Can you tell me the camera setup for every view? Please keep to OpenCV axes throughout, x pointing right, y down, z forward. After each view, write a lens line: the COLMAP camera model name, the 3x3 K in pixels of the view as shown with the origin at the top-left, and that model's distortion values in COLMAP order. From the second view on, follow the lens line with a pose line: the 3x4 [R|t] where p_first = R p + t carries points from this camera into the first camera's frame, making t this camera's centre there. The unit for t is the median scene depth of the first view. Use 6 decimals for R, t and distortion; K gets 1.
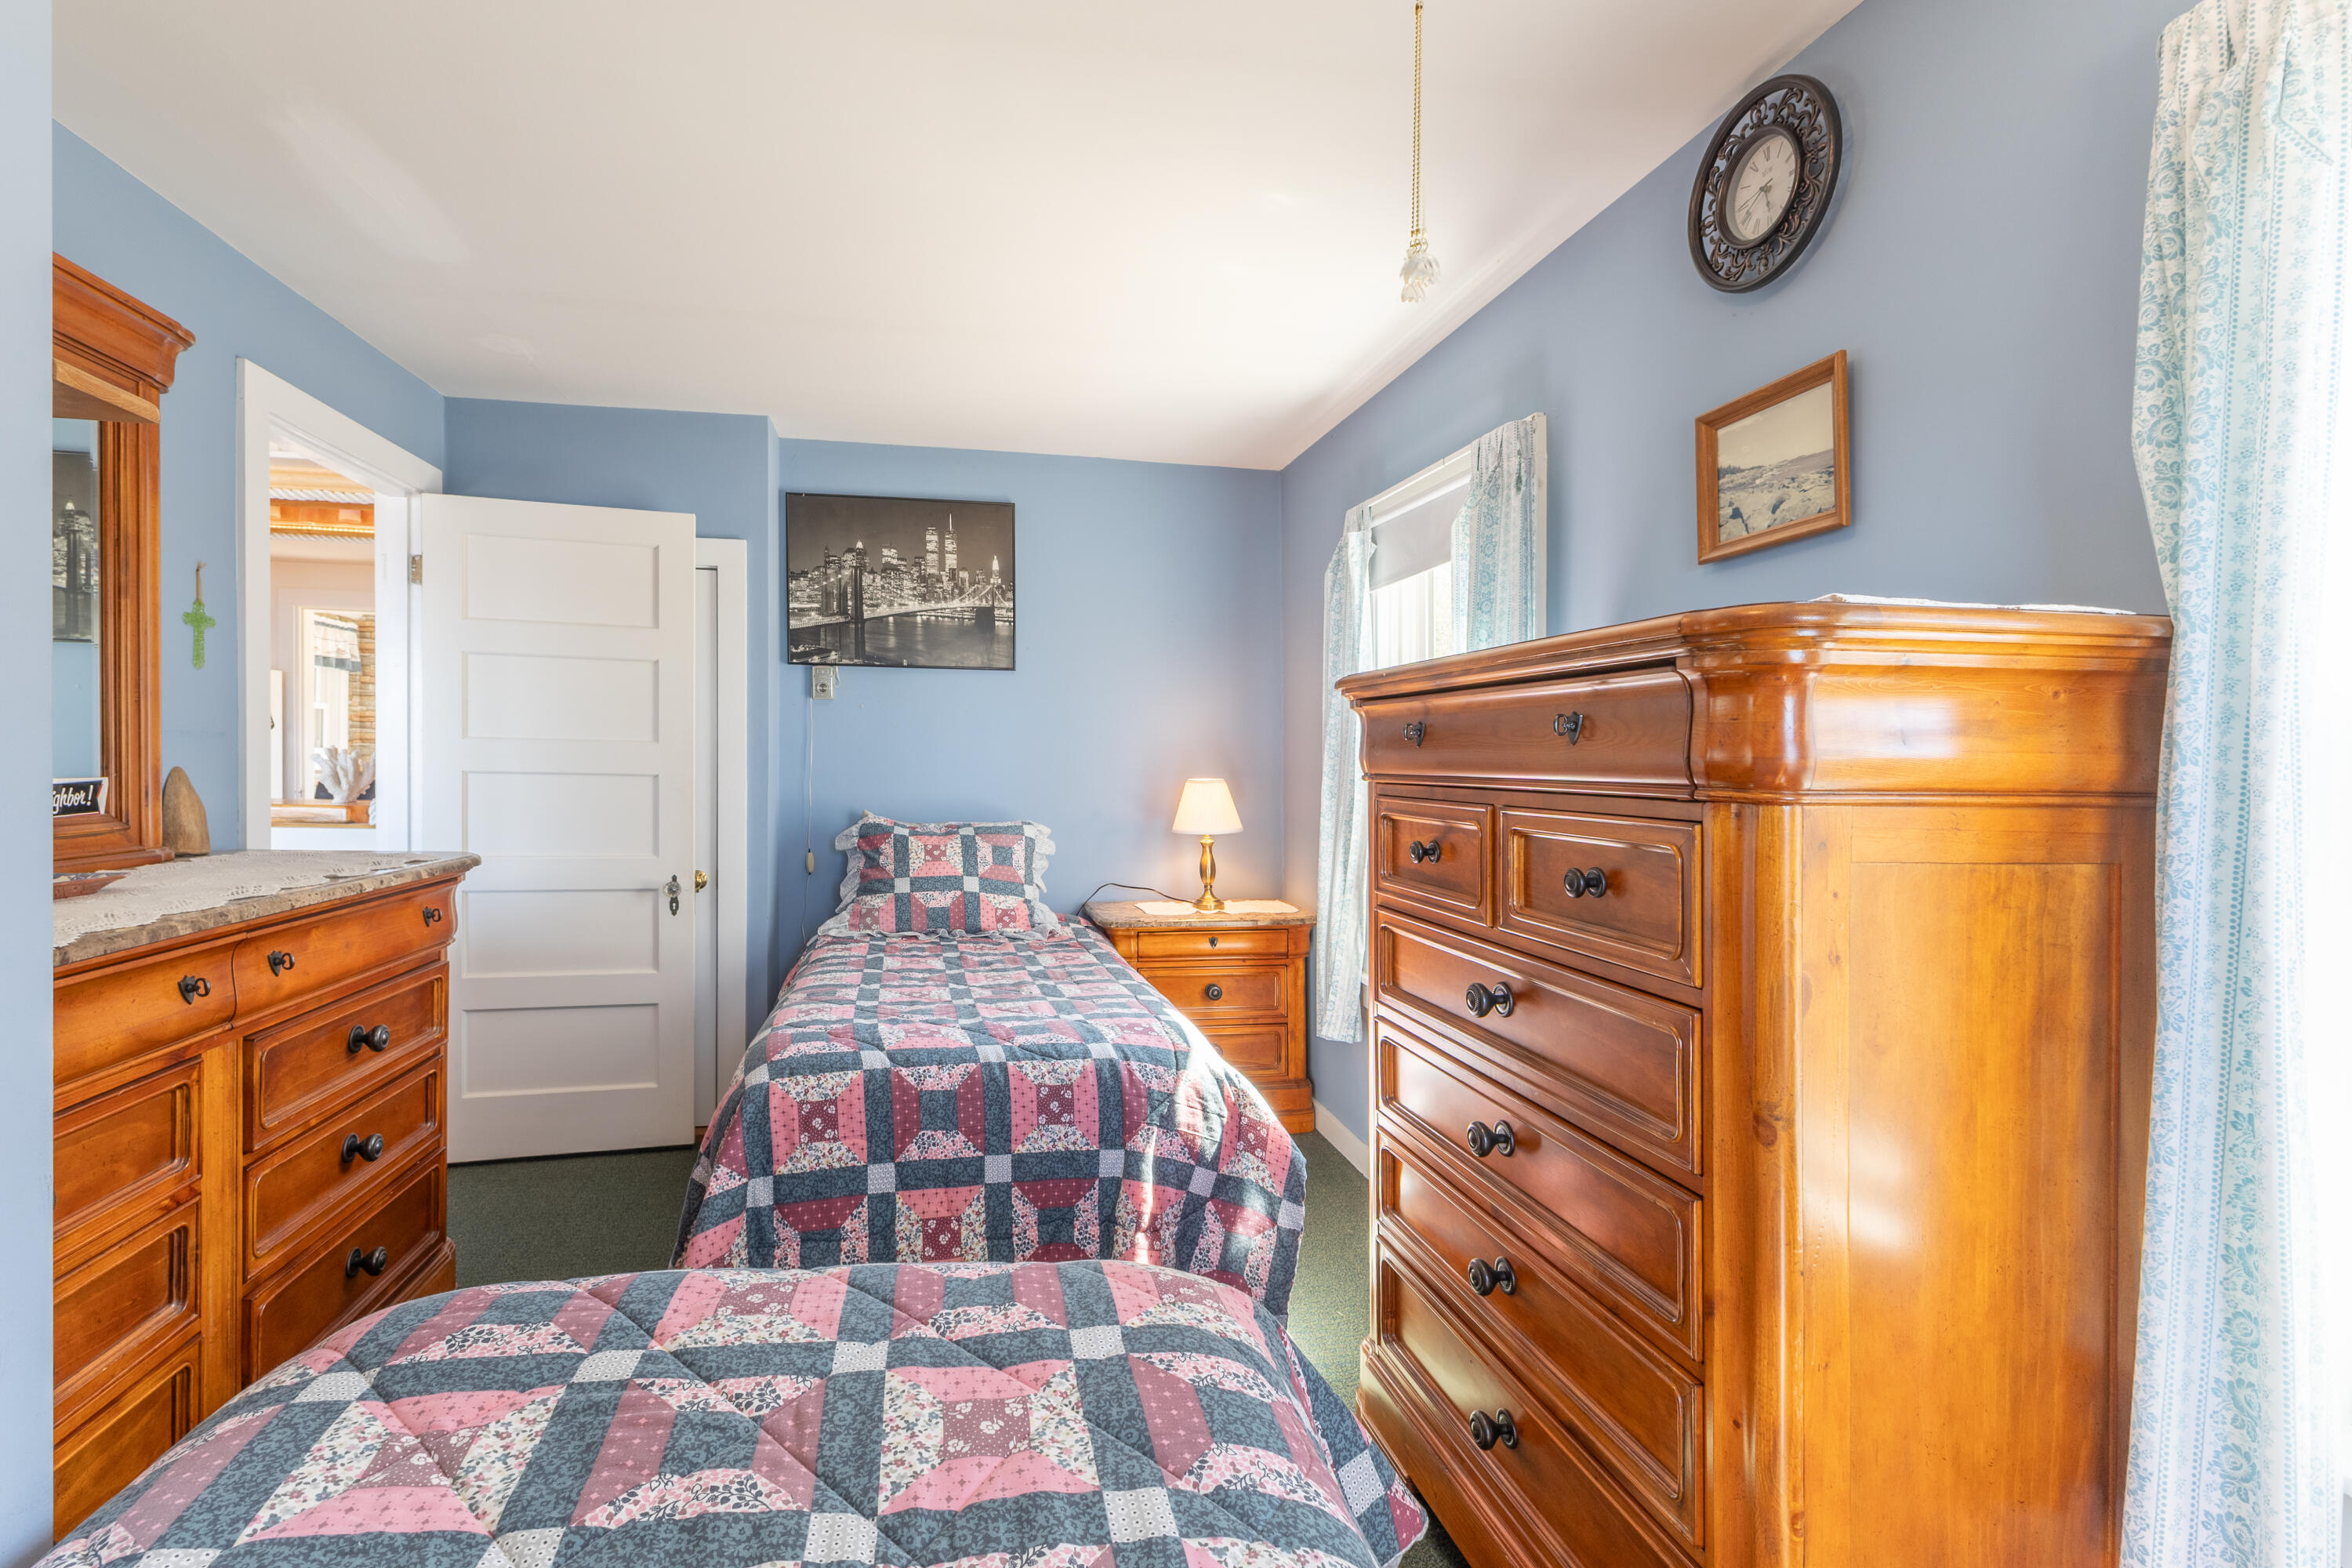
lens RADIAL K [[1007.4, 0, 1170.5], [0, 1007.4, 766.9], [0, 0, 1]] dist [-0.000696, -0.000043]
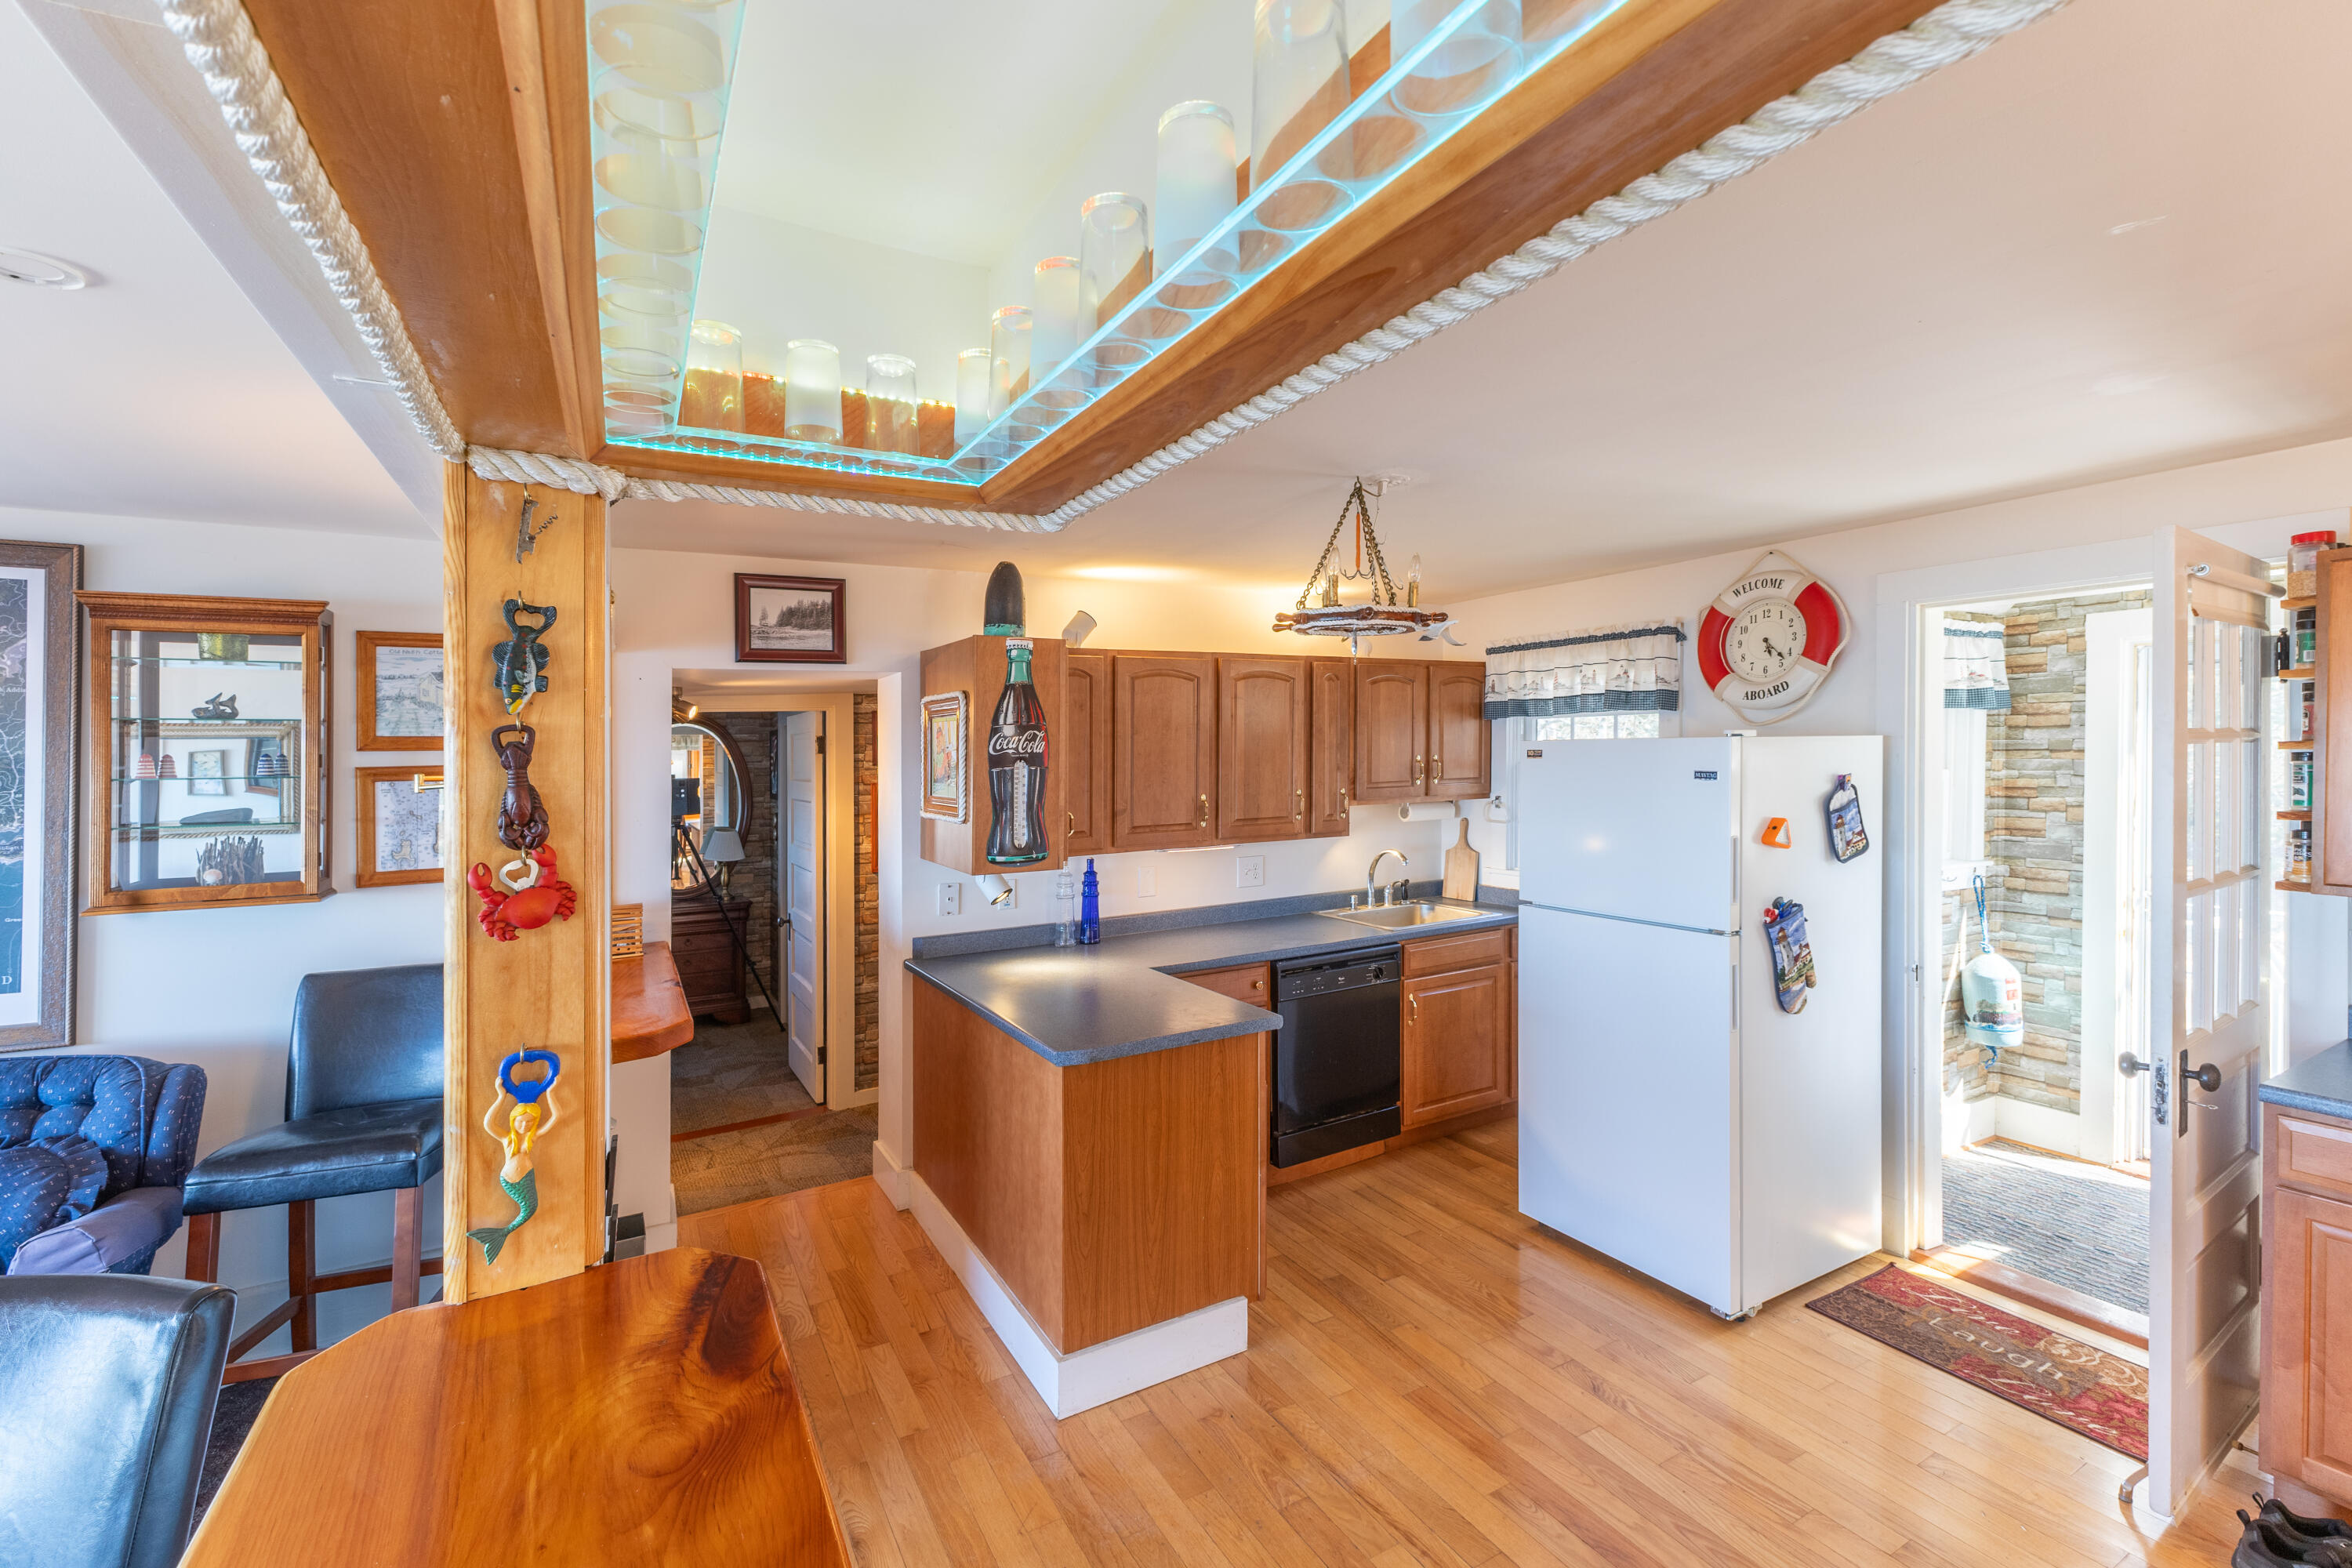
lens RADIAL K [[1007.4, 0, 1172.9], [0, 1007.4, 764.9], [0, 0, 1]] dist [-0.000696, -0.000043]
pose [[0.266084, 0.002884, -0.963946, -0.579602], [-0.000794, 0.999996, 0.002773, -0.095648], [0.963950, 0.000028, 0.266085, 0.604715]]
